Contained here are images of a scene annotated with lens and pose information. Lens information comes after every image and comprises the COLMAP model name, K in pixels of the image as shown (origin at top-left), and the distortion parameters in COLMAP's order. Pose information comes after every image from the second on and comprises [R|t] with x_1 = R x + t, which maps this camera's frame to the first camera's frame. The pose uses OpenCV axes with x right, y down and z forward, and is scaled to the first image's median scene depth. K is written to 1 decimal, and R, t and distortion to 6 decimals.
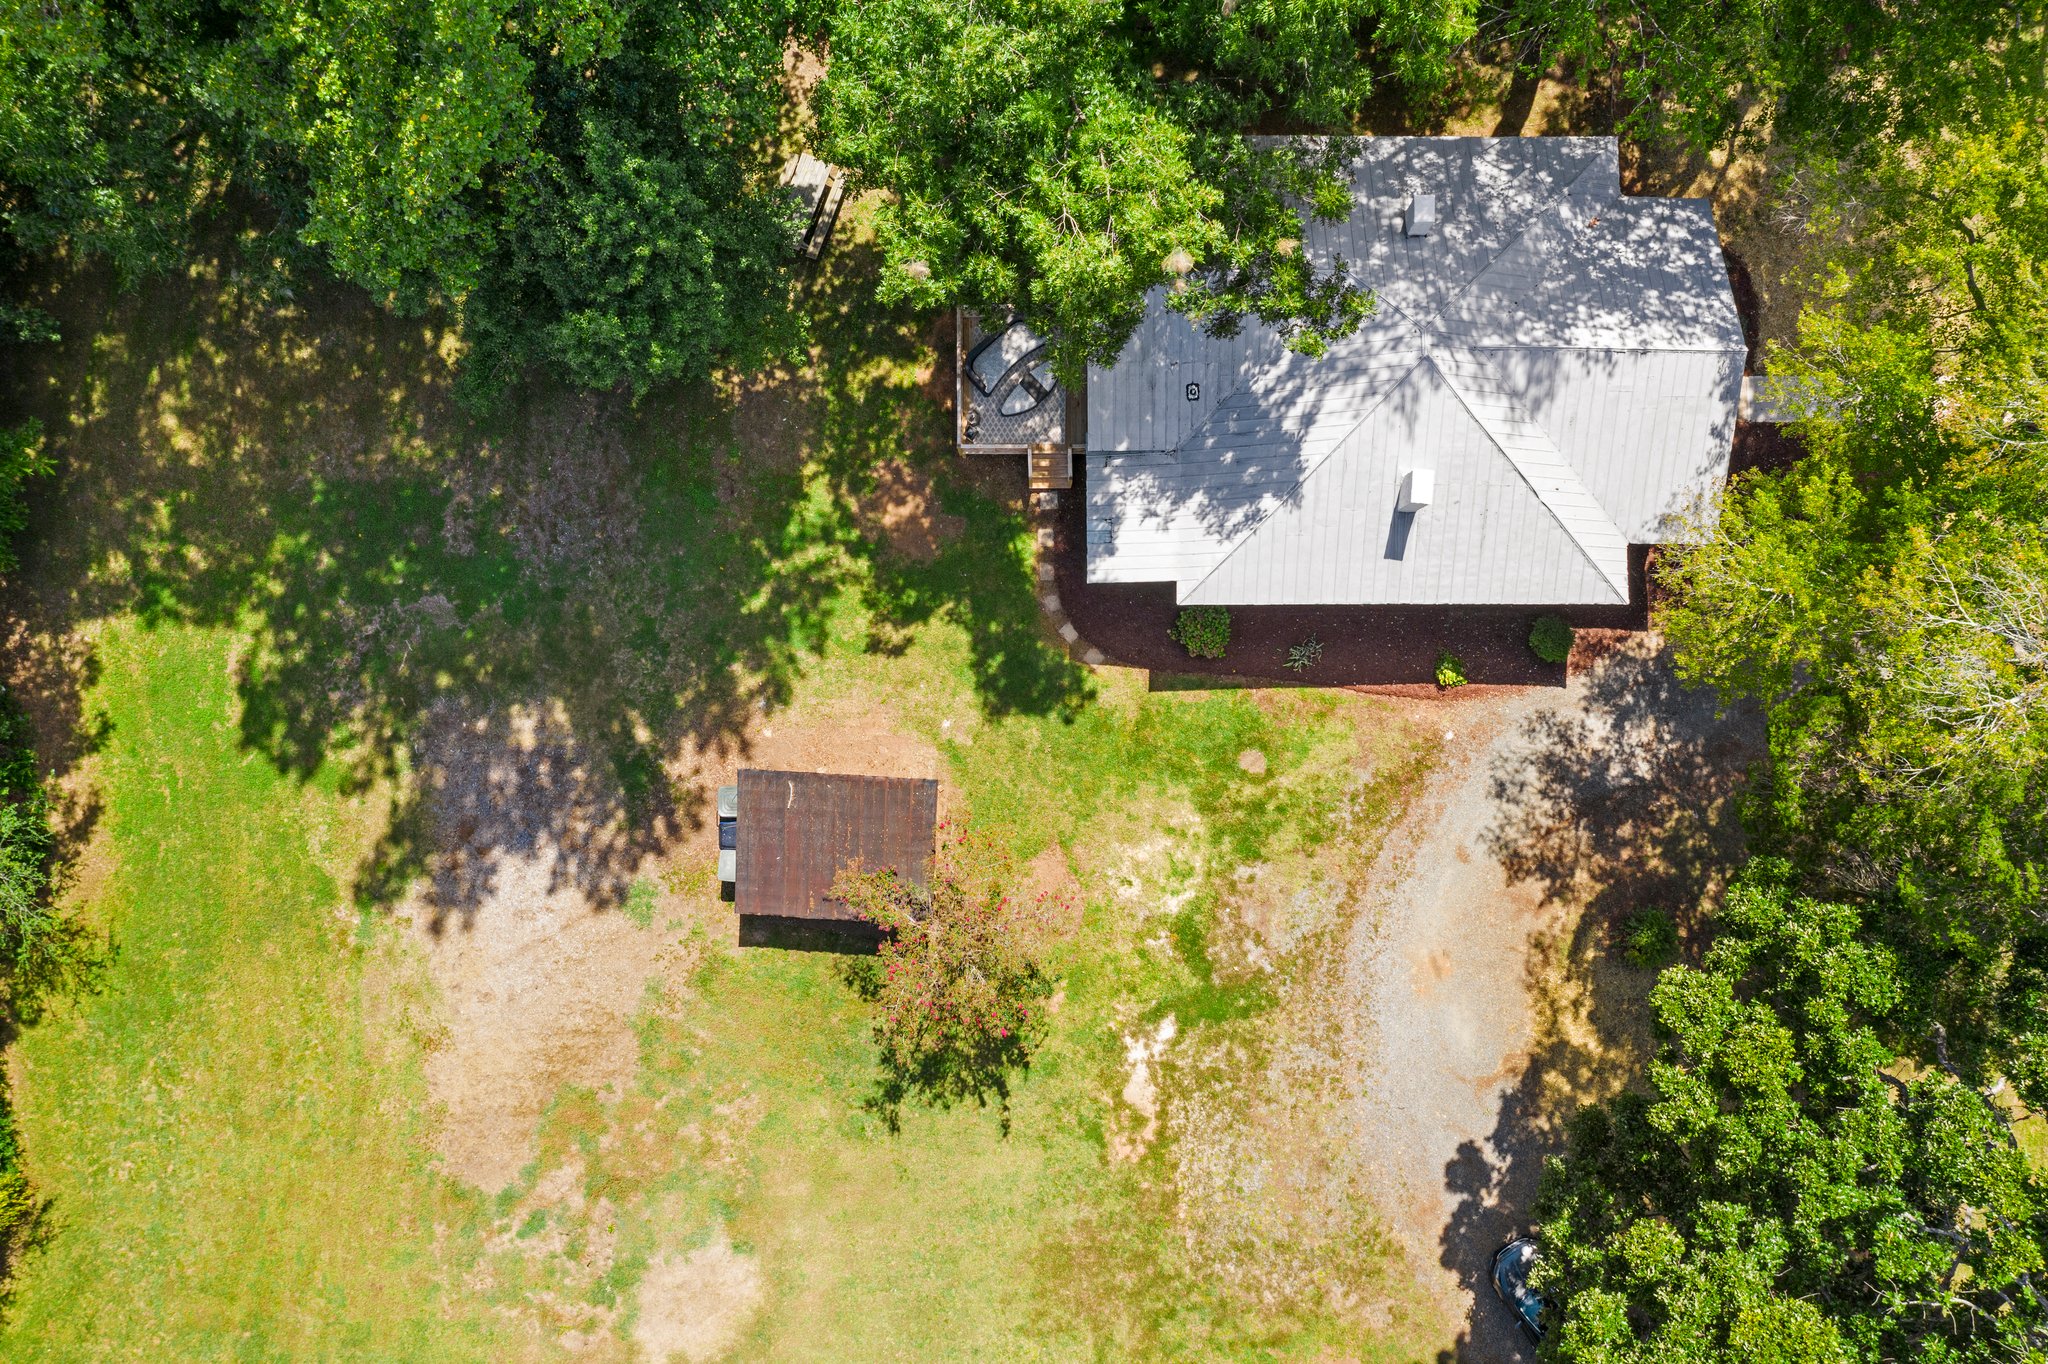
lens RADIAL K [[1562.6, 0, 1018.3], [0, 1562.6, 687.7], [0, 0, 1]] dist [0.004083, -0.003984]
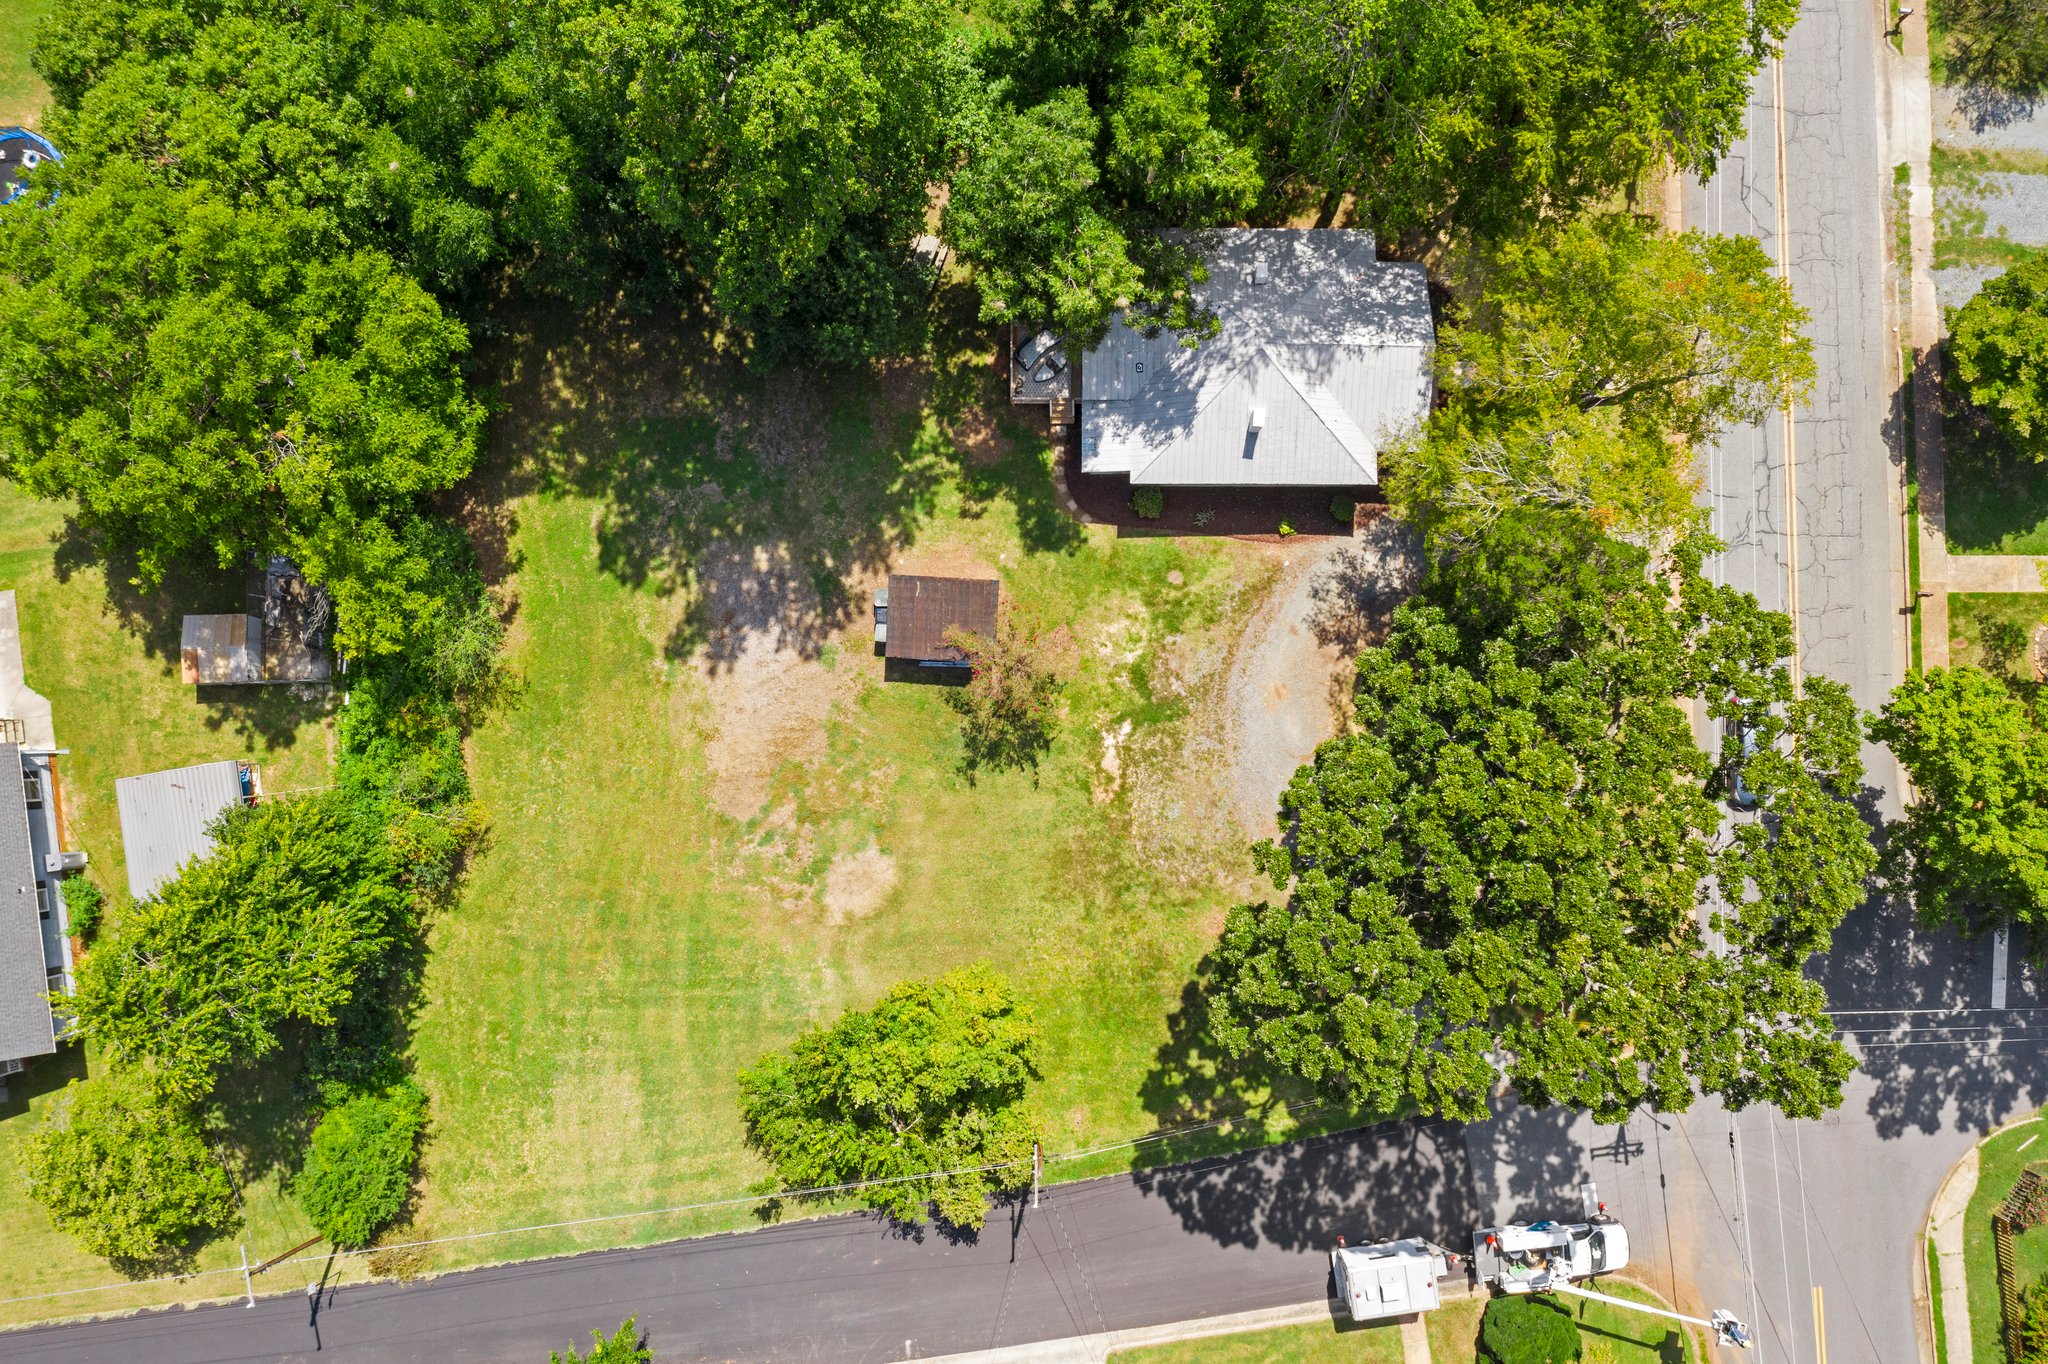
lens RADIAL K [[1584.6, 0, 1024.0], [0, 1584.6, 682.0], [0, 0, 1]] dist [0.001069, 0.000433]
pose [[0.999974, 0.005593, -0.004570, -0.012983], [-0.005640, 0.999929, -0.010476, 0.184767], [0.004511, 0.010501, 0.999935, -0.793568]]
